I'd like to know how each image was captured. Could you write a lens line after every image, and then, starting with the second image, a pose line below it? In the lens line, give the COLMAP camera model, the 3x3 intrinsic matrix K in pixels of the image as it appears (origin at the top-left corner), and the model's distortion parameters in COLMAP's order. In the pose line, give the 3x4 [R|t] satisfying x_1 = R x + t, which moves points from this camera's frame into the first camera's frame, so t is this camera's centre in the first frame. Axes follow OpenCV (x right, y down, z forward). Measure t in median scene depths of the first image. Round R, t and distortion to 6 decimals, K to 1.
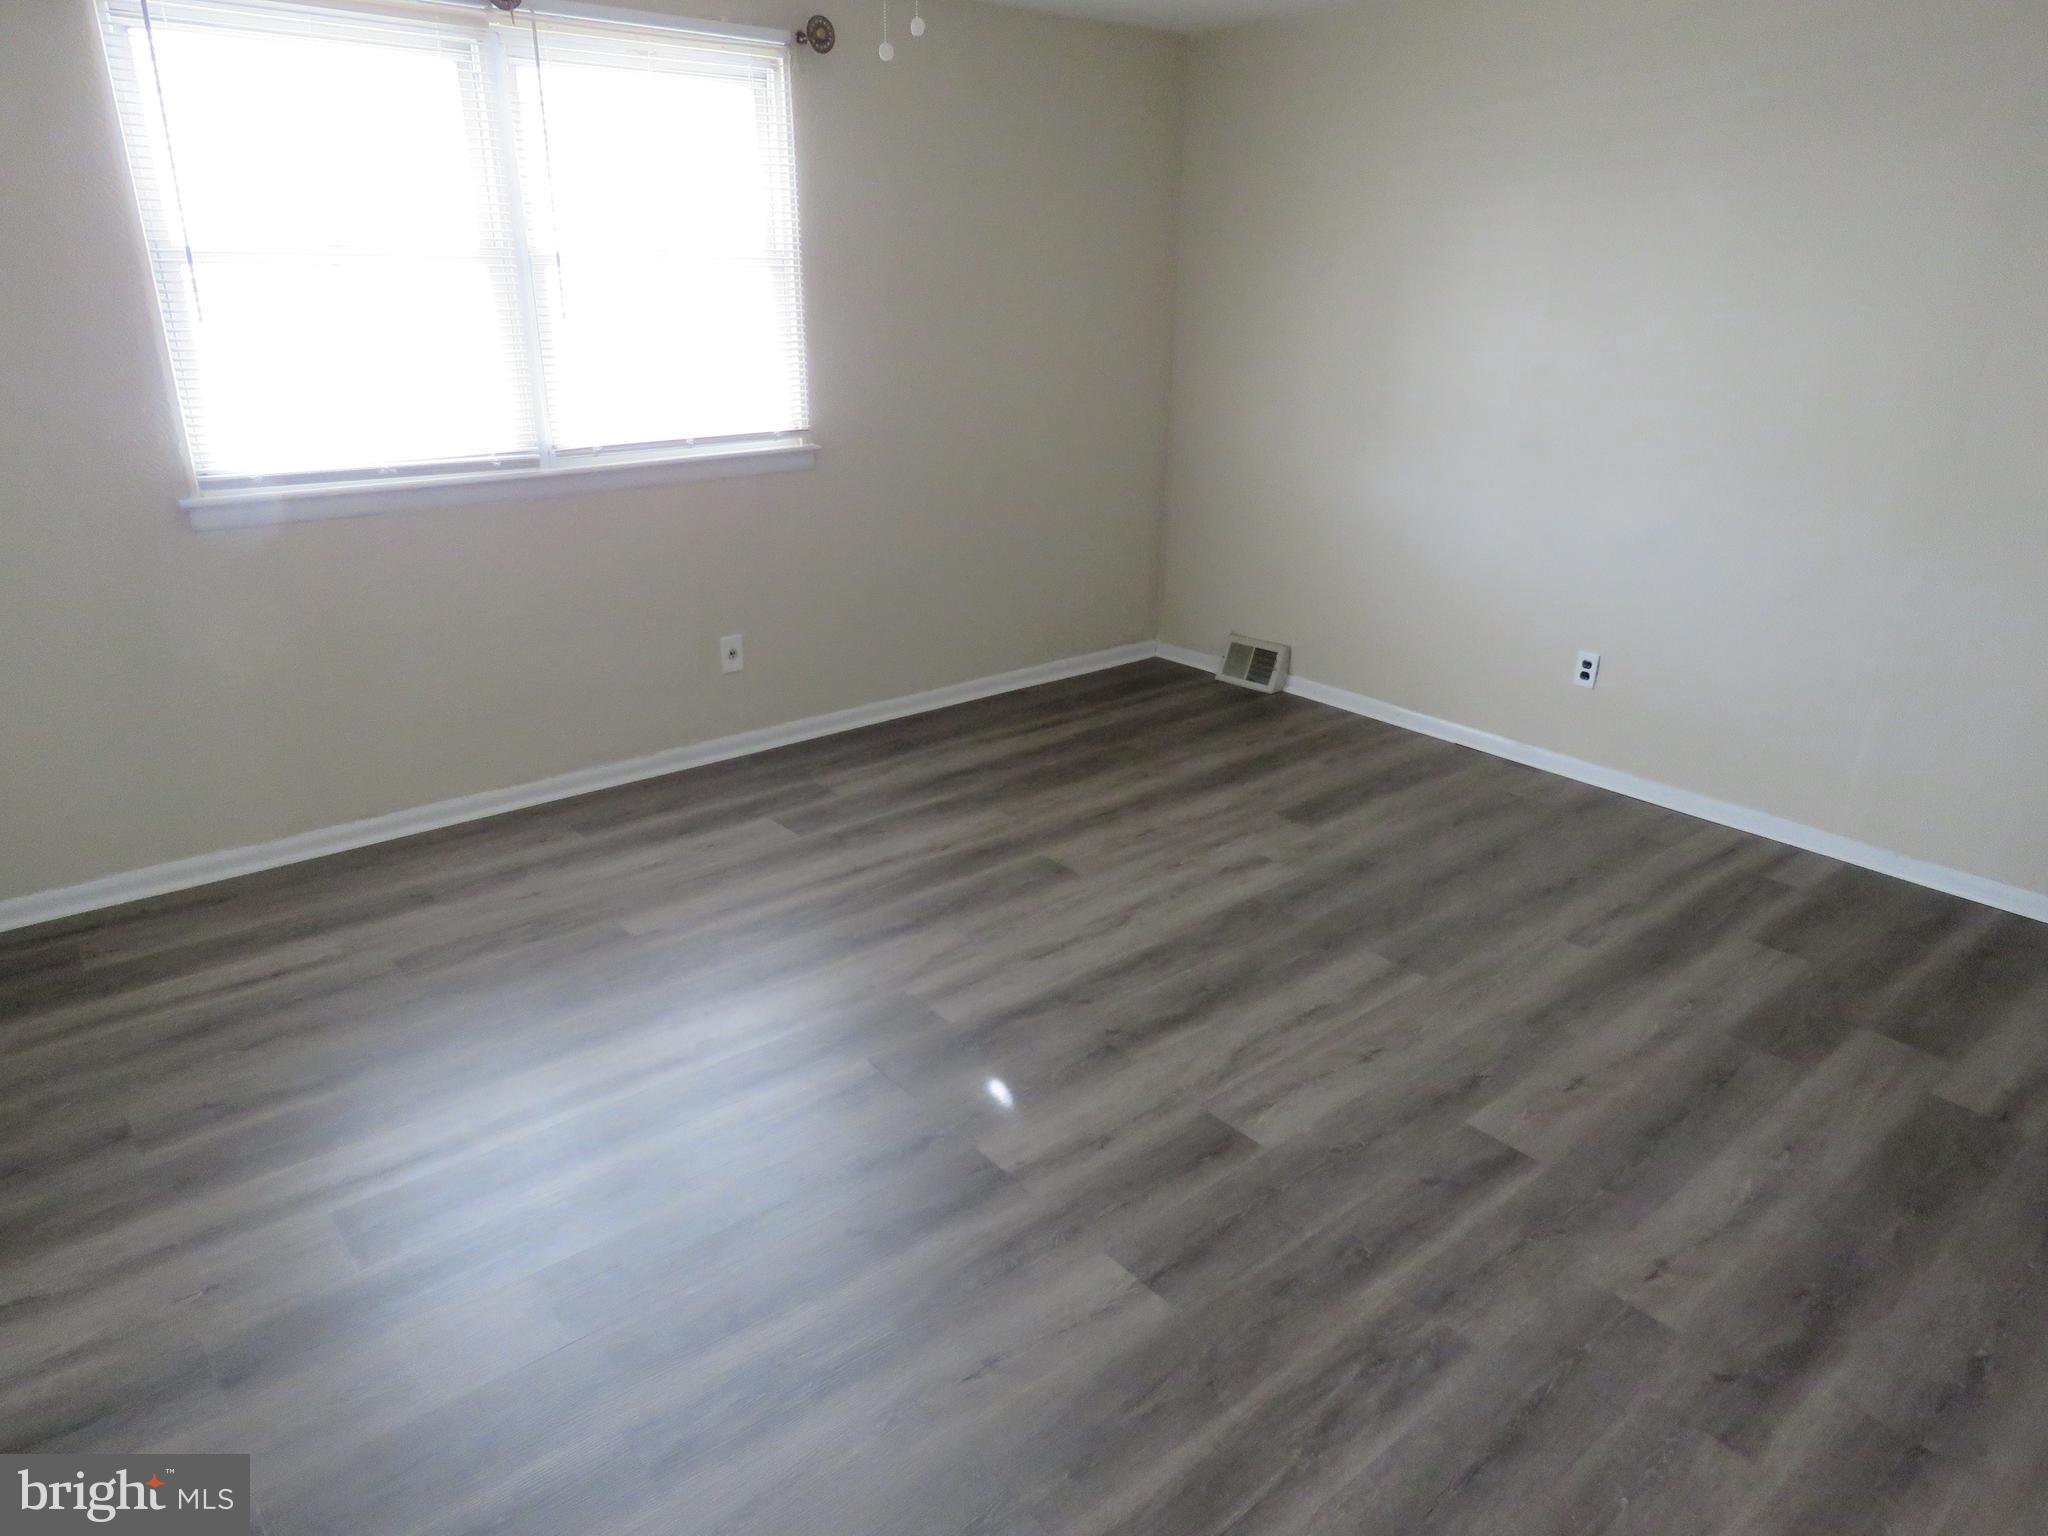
lens RADIAL K [[1313.0, 0, 1021.0], [0, 1313.0, 768.6], [0, 0, 1]] dist [0.002277, 0.002093]
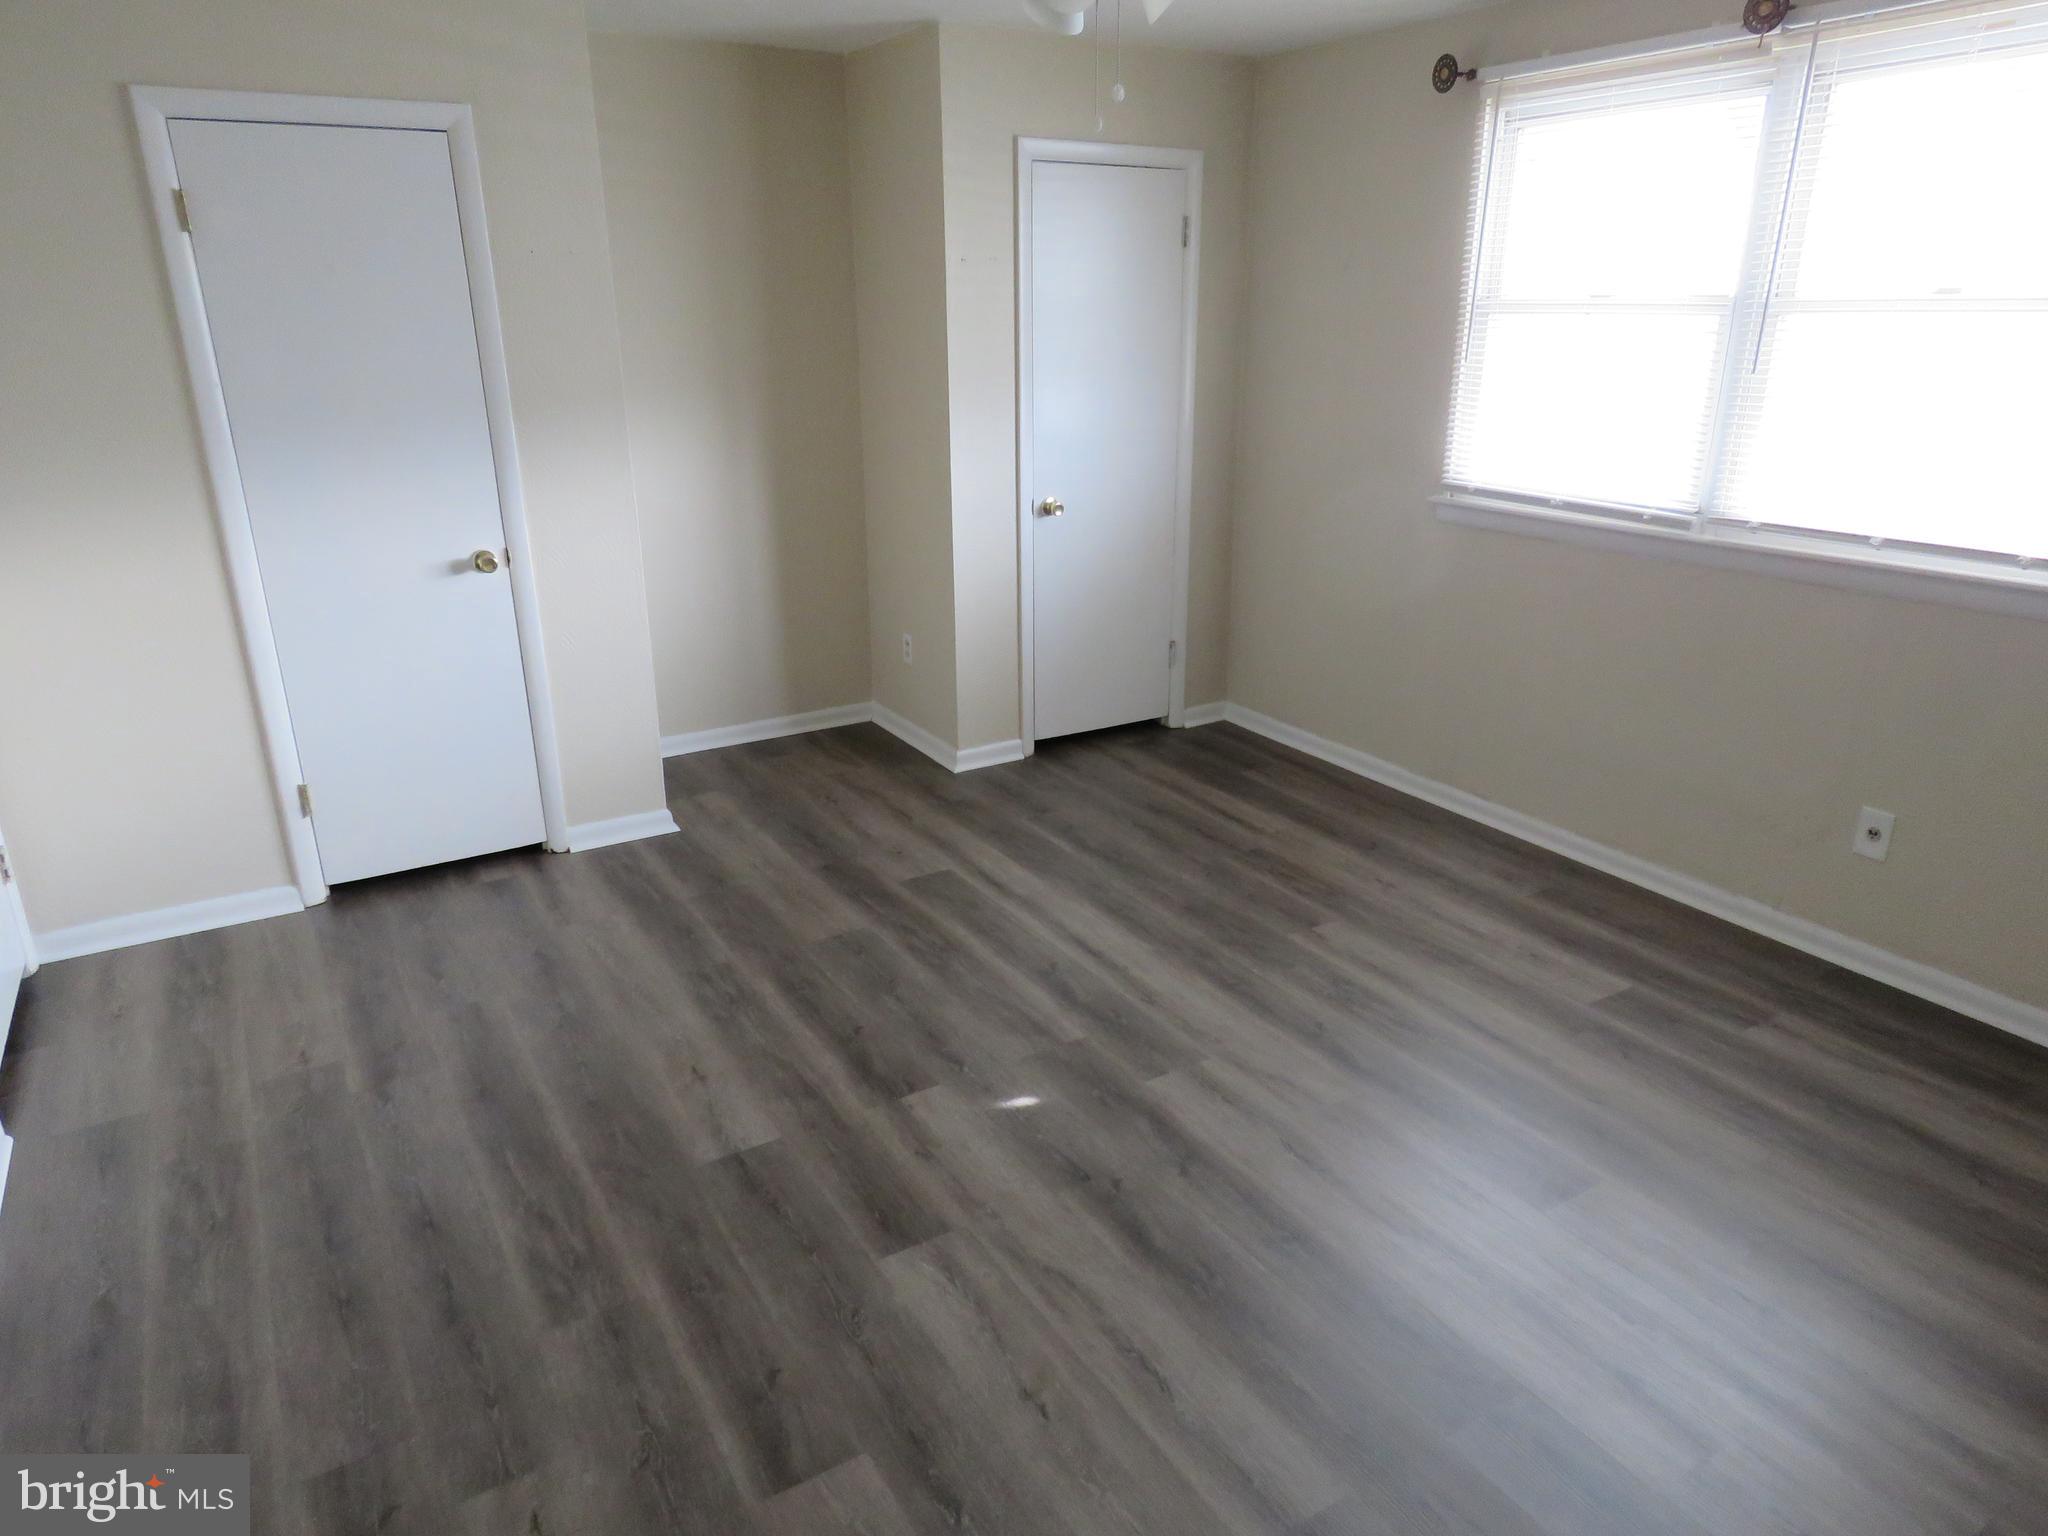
lens RADIAL K [[1313.0, 0, 1021.0], [0, 1313.0, 768.6], [0, 0, 1]] dist [0.002277, 0.002093]
pose [[-0.145696, 0.322935, -0.935140, 0.867628], [-0.350154, 0.867211, 0.354031, -0.350168], [0.925292, 0.379023, -0.013272, 0.914257]]
